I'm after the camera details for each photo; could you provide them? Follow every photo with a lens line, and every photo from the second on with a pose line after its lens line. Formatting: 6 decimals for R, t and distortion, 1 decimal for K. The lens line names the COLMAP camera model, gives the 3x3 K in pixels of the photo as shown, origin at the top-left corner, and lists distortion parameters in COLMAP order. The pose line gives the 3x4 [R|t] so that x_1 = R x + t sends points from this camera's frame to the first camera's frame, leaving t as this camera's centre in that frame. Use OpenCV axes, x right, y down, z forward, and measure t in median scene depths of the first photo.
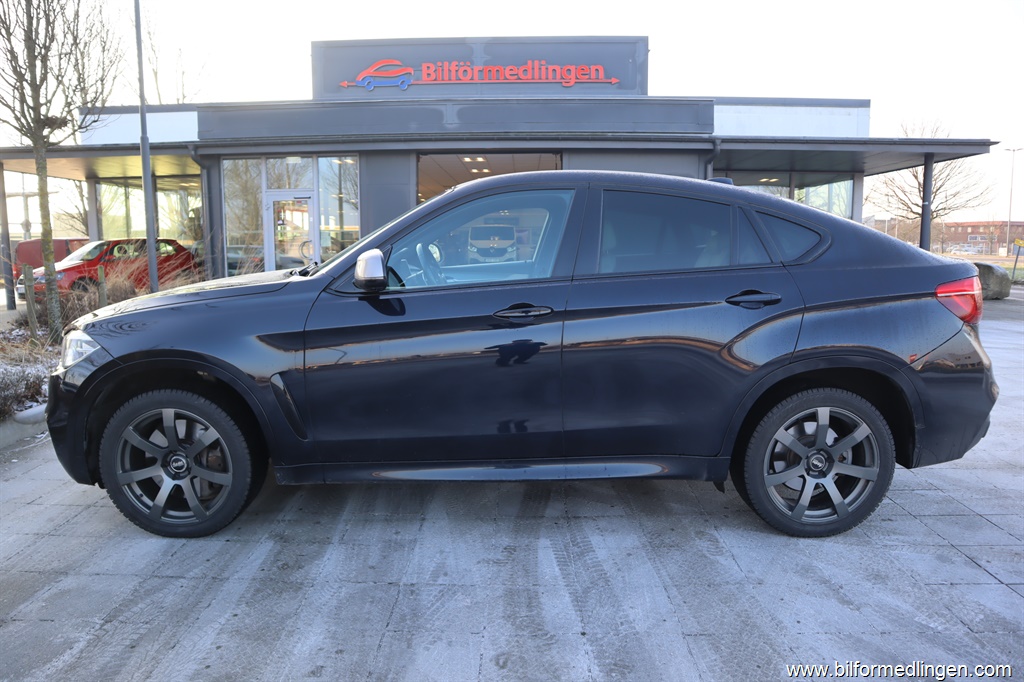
lens RADIAL K [[706.6, 0, 508.4], [0, 706.6, 344.5], [0, 0, 1]] dist [-0.118089, 0.069588]
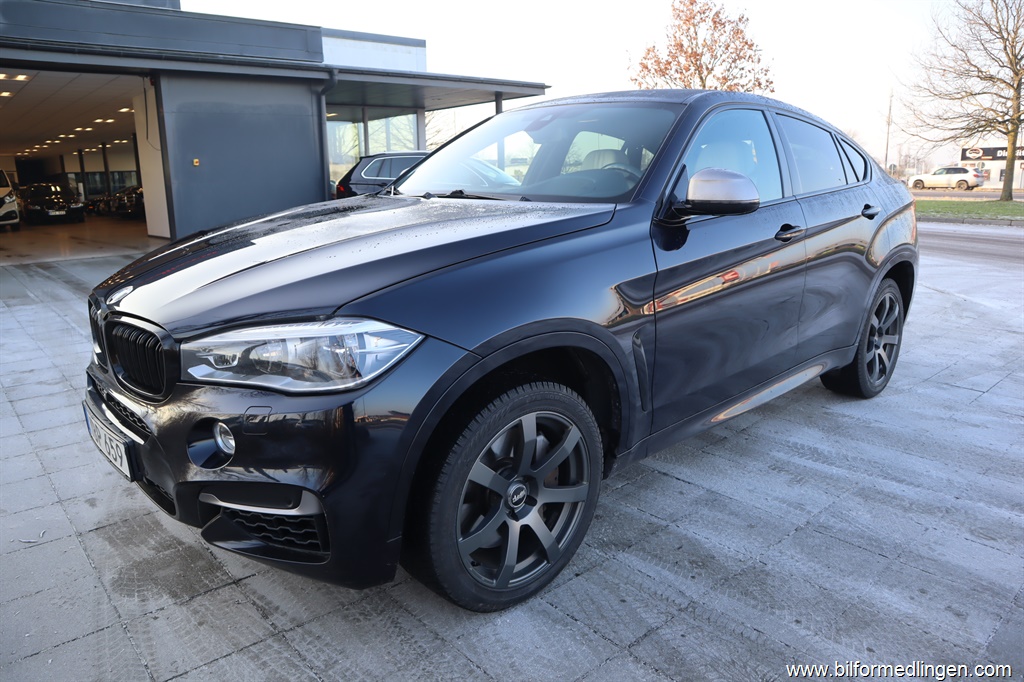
lens RADIAL K [[706.6, 0, 511.4], [0, 706.6, 337.5], [0, 0, 1]] dist [-0.118089, 0.069588]
pose [[0.740002, -0.162913, 0.652576, -0.902954], [0.113283, 0.986551, 0.117829, -0.057745], [-0.662996, -0.013268, 0.748506, 0.499476]]
